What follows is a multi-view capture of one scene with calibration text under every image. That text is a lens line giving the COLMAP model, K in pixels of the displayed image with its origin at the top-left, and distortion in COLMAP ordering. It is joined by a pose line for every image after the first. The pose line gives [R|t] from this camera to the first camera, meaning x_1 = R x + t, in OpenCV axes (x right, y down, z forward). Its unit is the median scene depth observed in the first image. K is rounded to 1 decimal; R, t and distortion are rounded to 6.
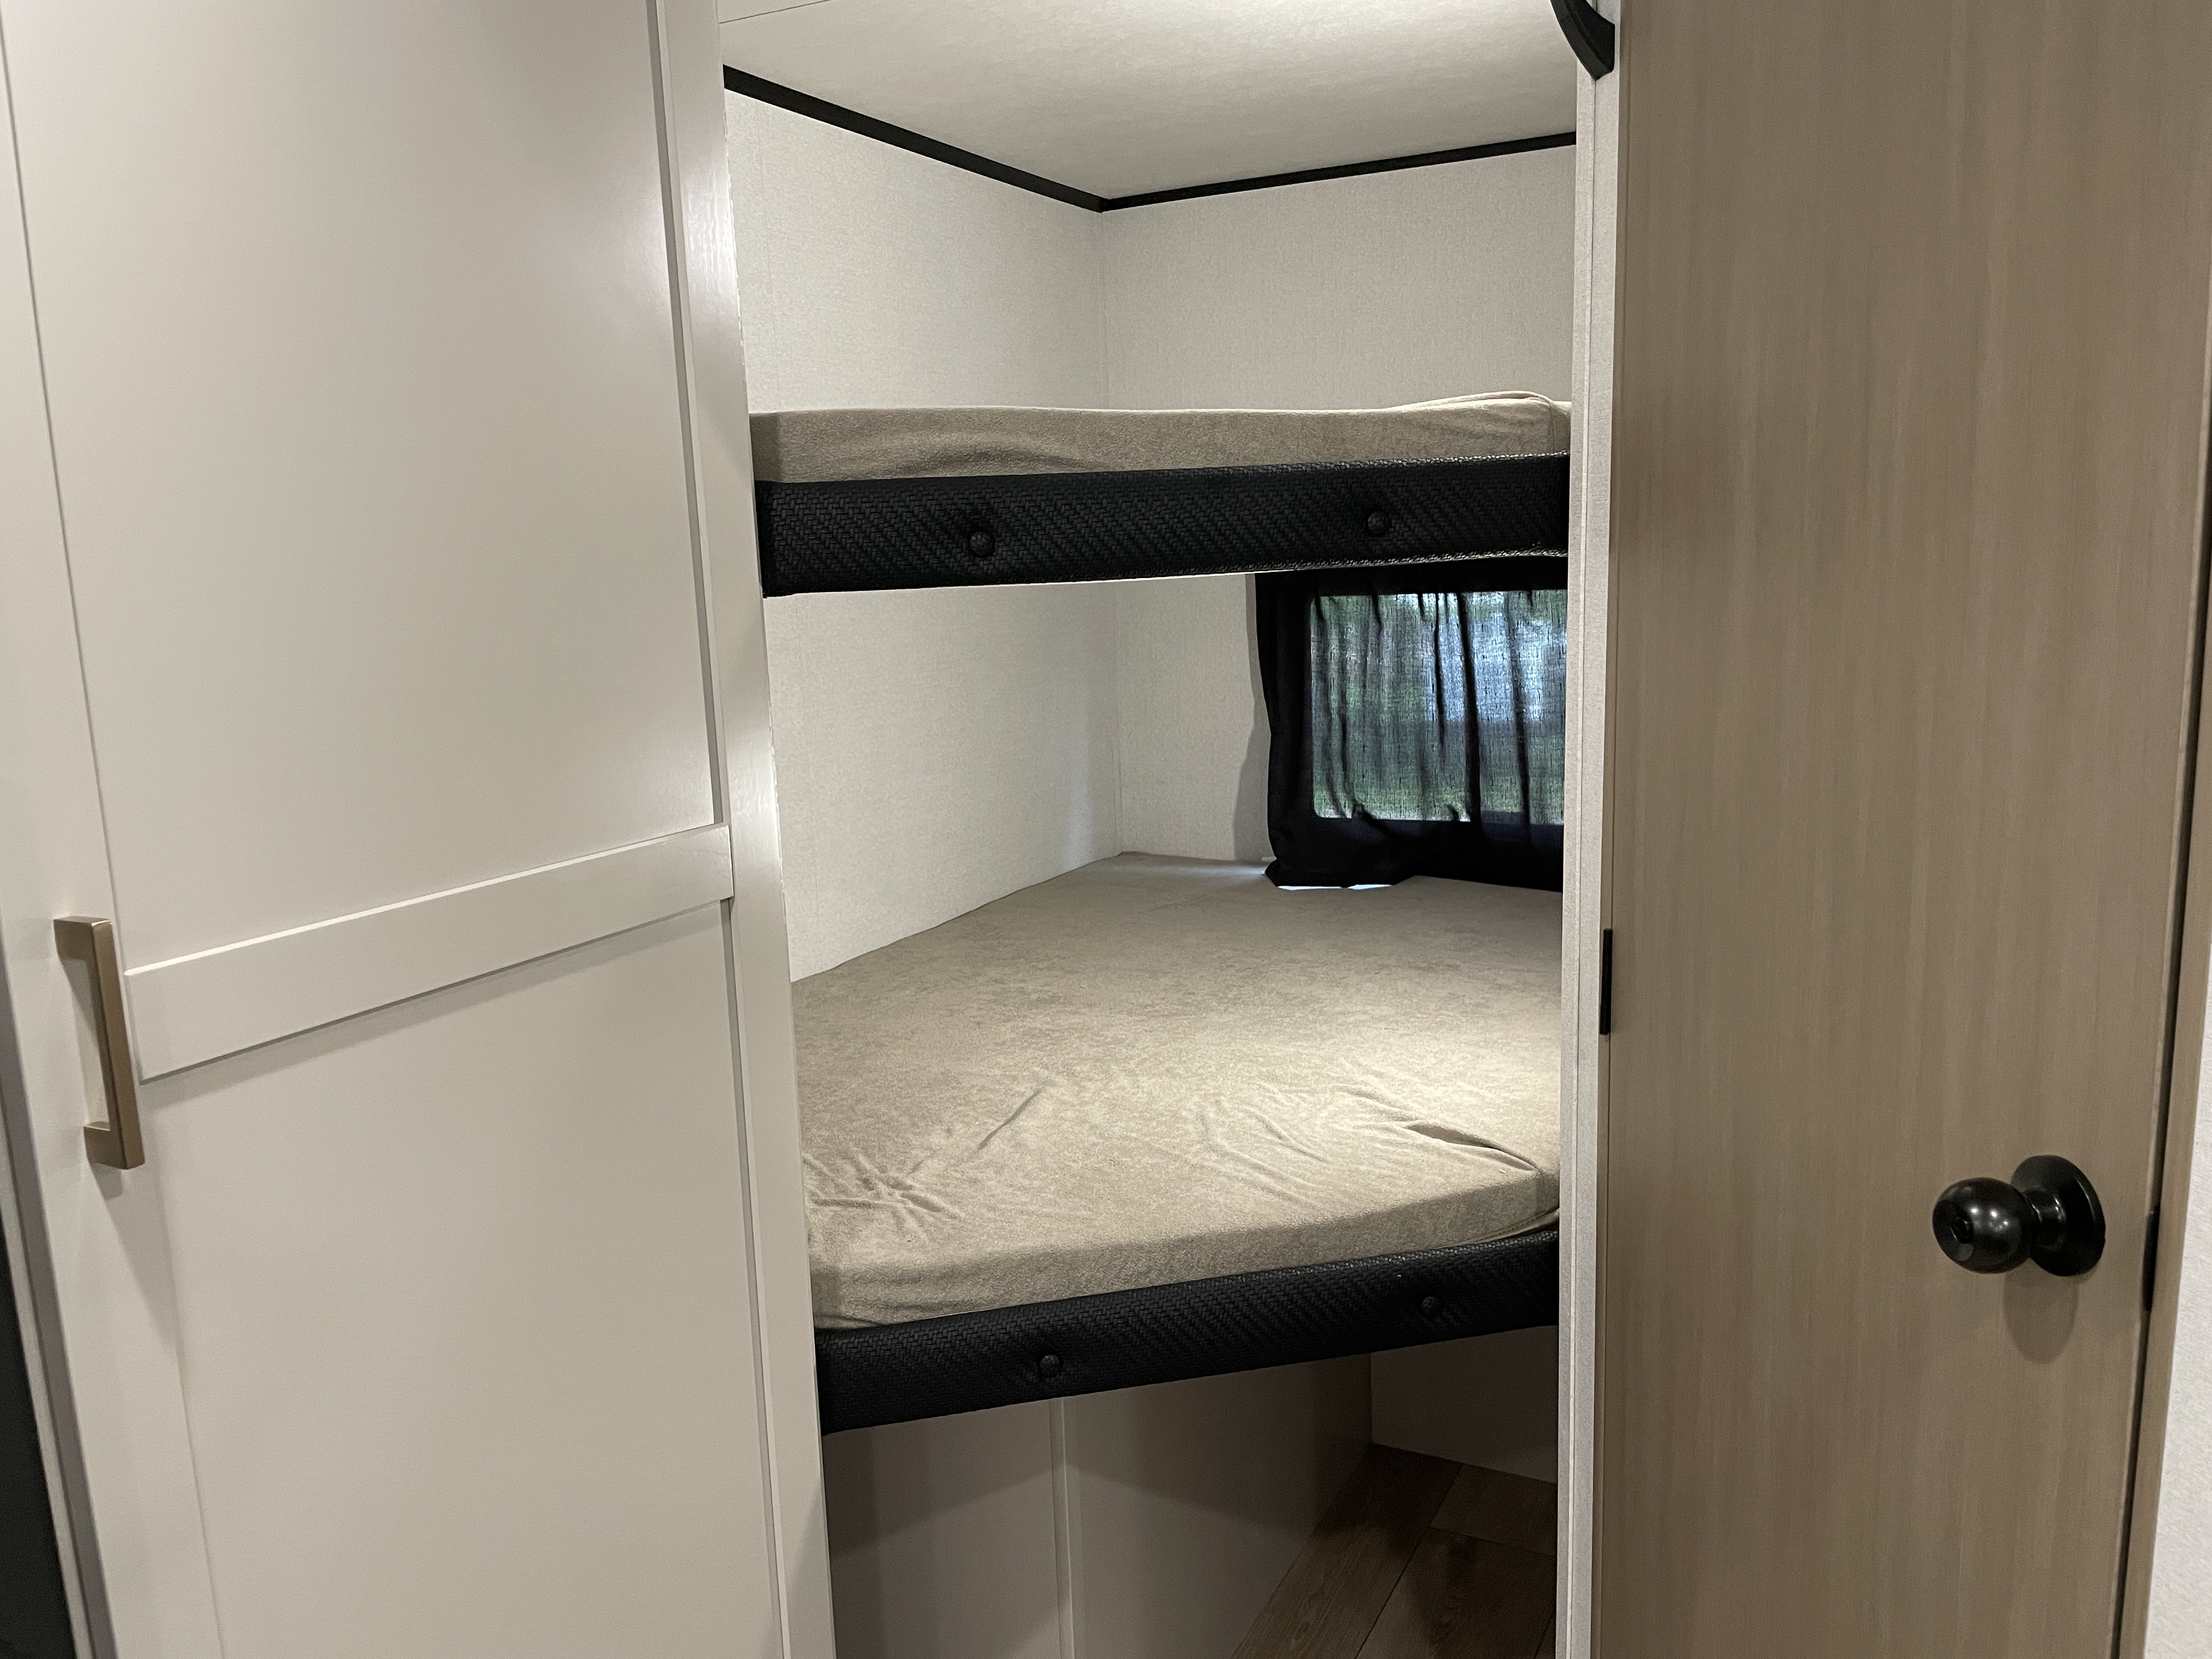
lens RADIAL K [[1709.7, 0, 1102.4], [0, 1709.7, 817.7], [0, 0, 1]] dist [0.093472, -0.138901]
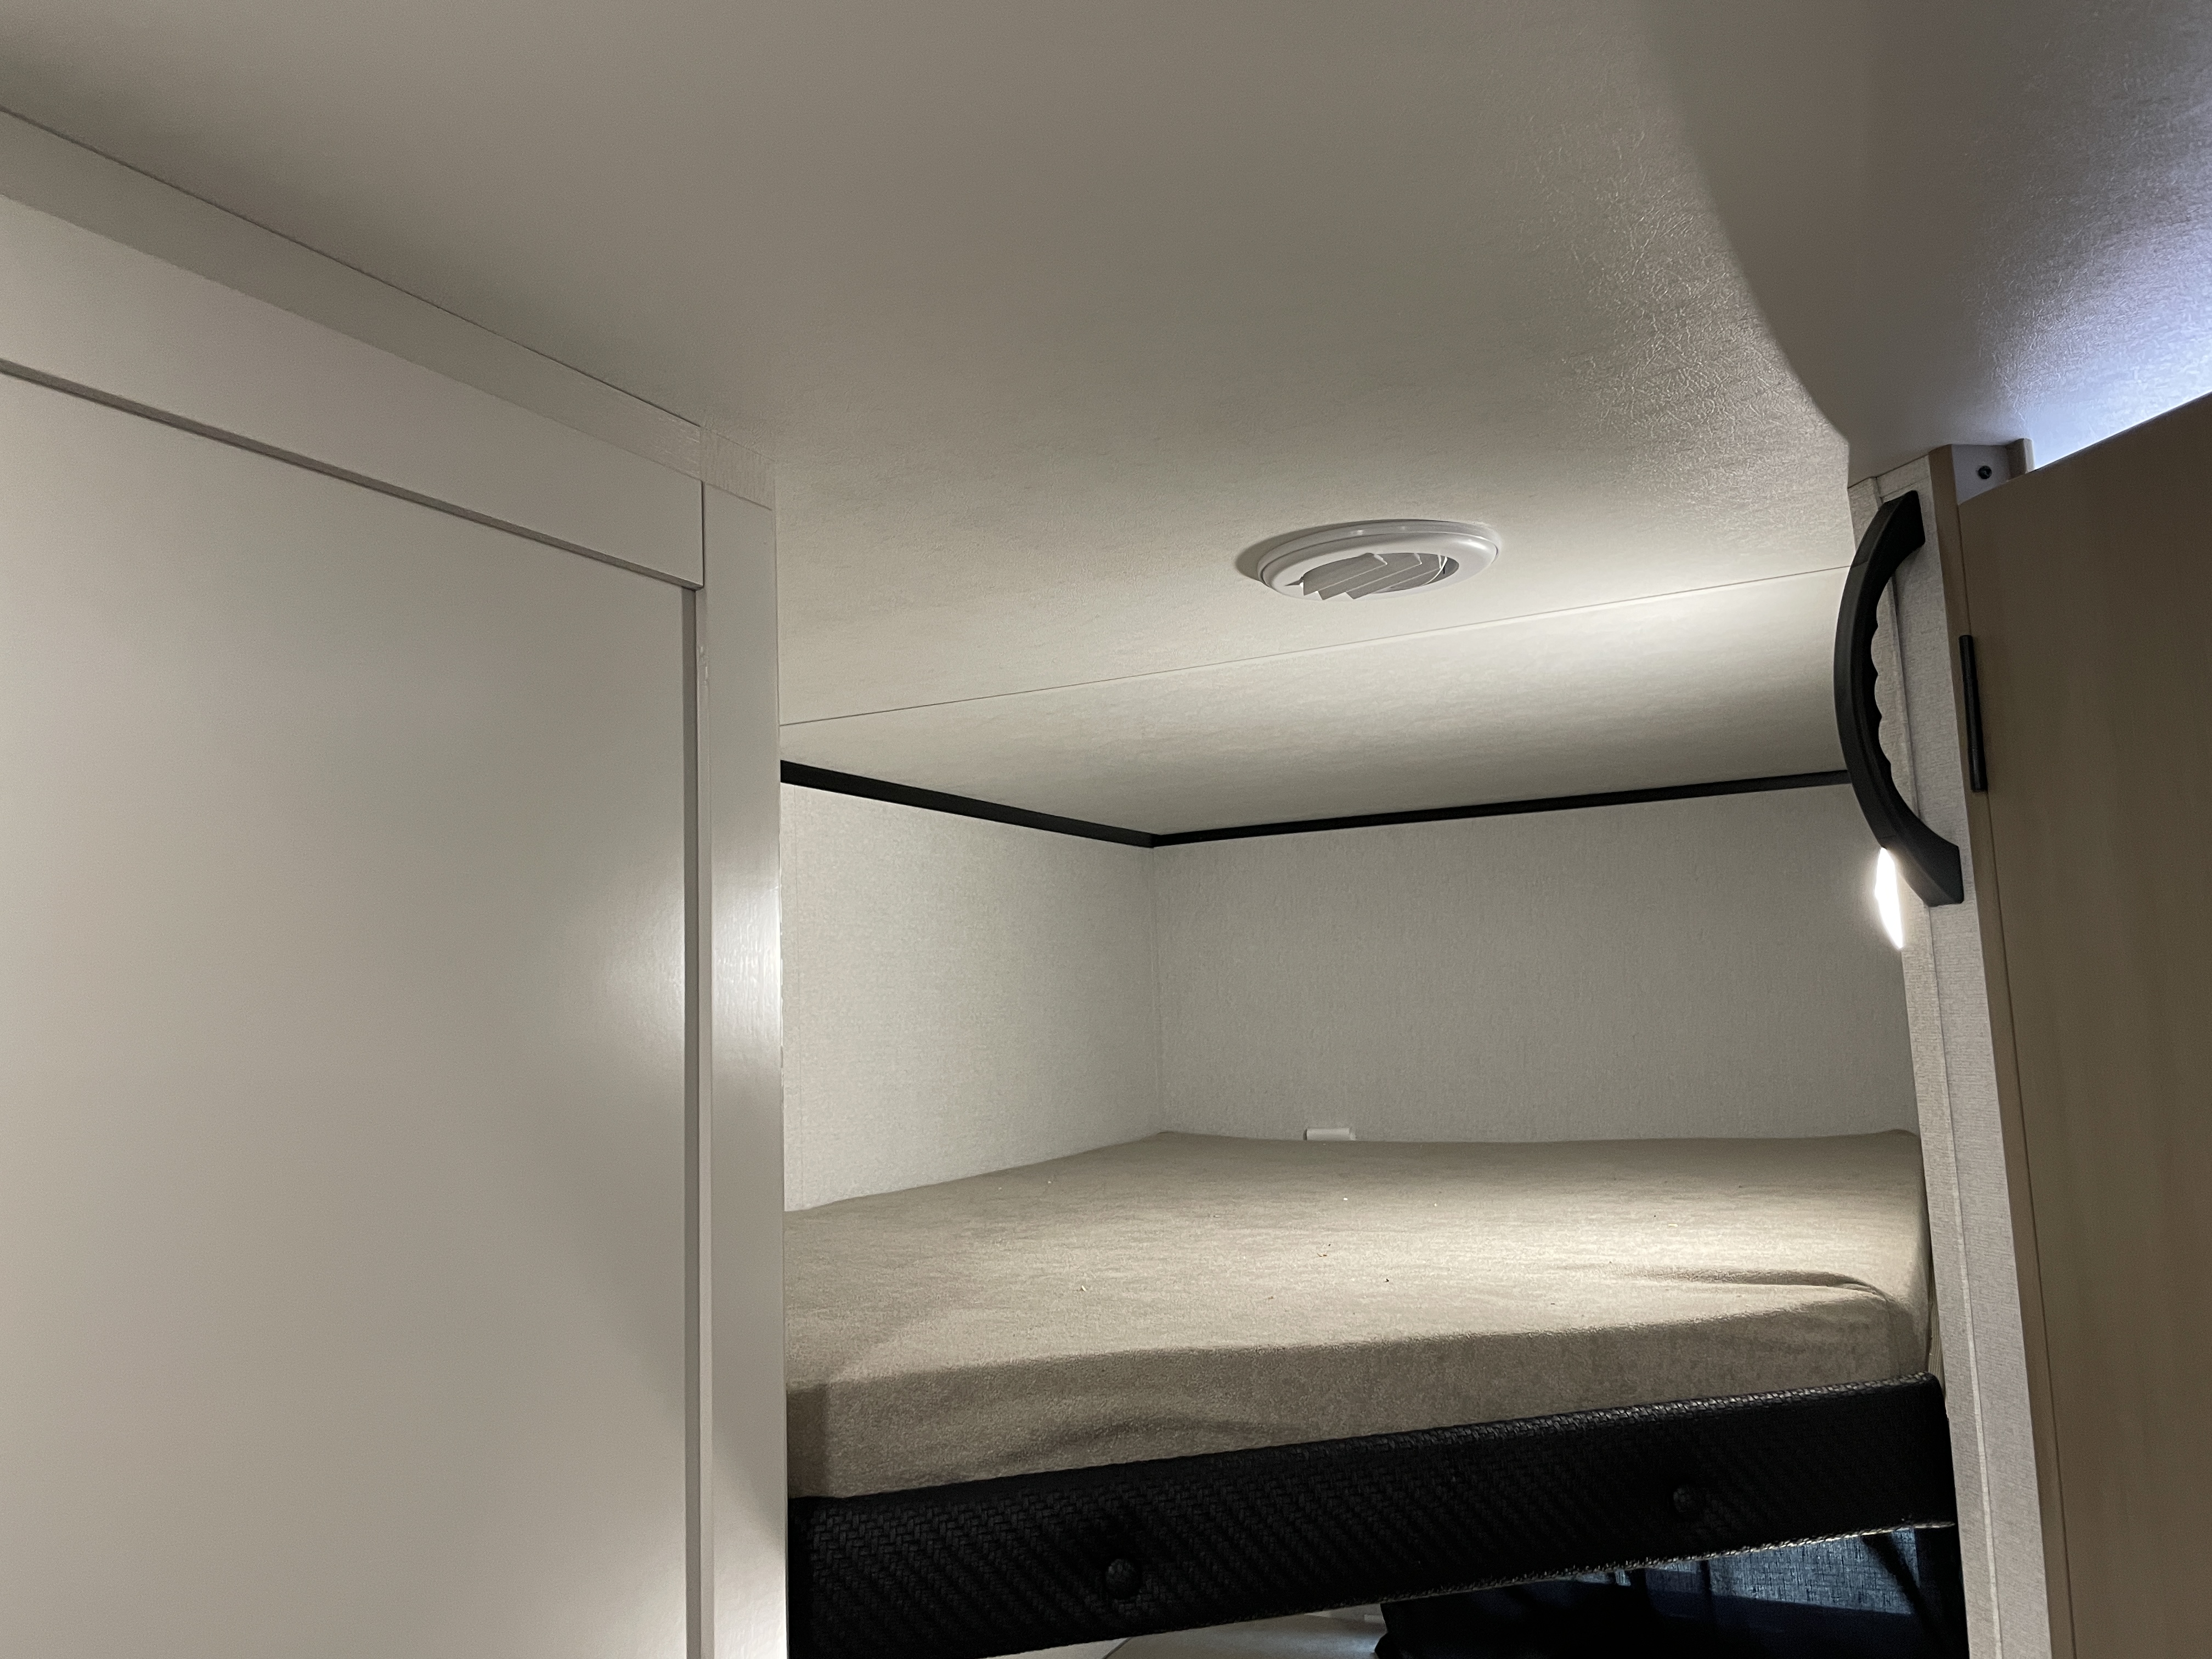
lens RADIAL K [[1709.7, 0, 1102.4], [0, 1709.7, 817.7], [0, 0, 1]] dist [0.093472, -0.138901]
pose [[0.999968, -0.003526, 0.007148, -0.080773], [0.005410, 0.958873, -0.283783, -0.248403], [-0.005853, 0.283812, 0.958862, 0.268307]]
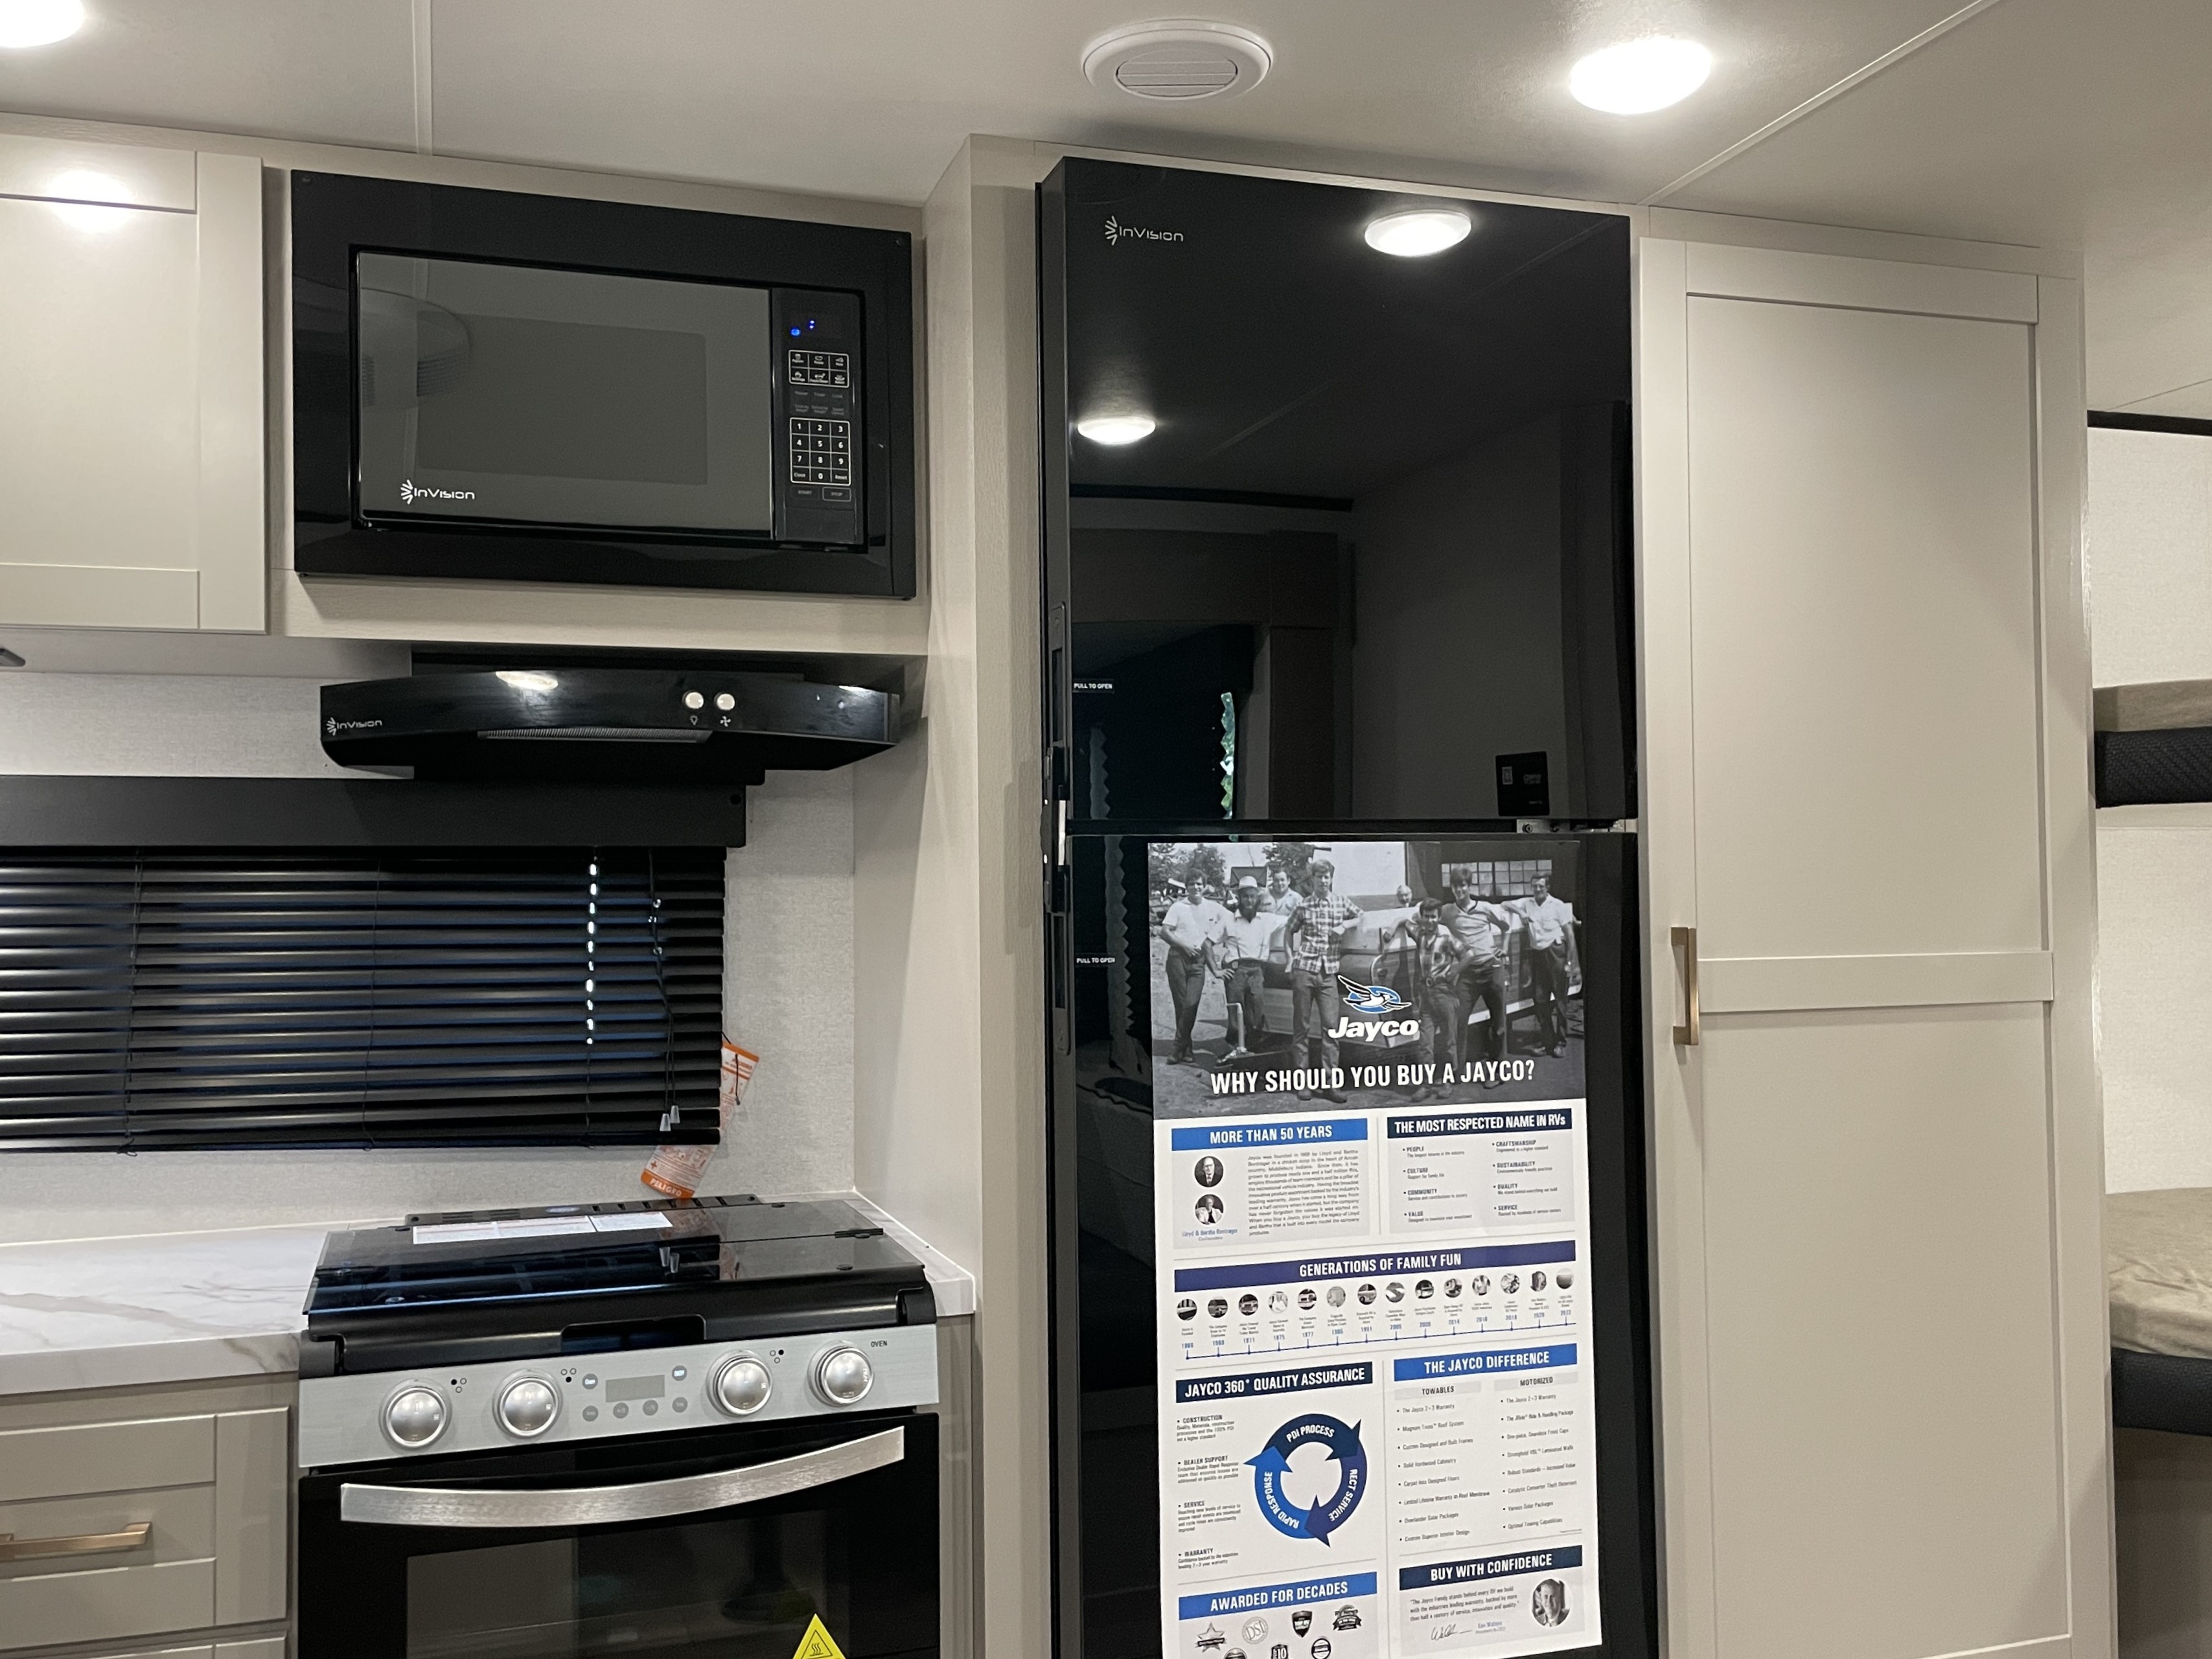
lens RADIAL K [[1974.7, 0, 1106.0], [0, 1974.7, 829.5], [0, 0, 1]] dist [0.103847, -0.199505]
pose [[0.714560, 0.010845, -0.699490, 0.379090], [-0.126679, 0.985356, -0.114130, 0.184731], [0.688009, 0.170163, 0.705470, -0.757115]]
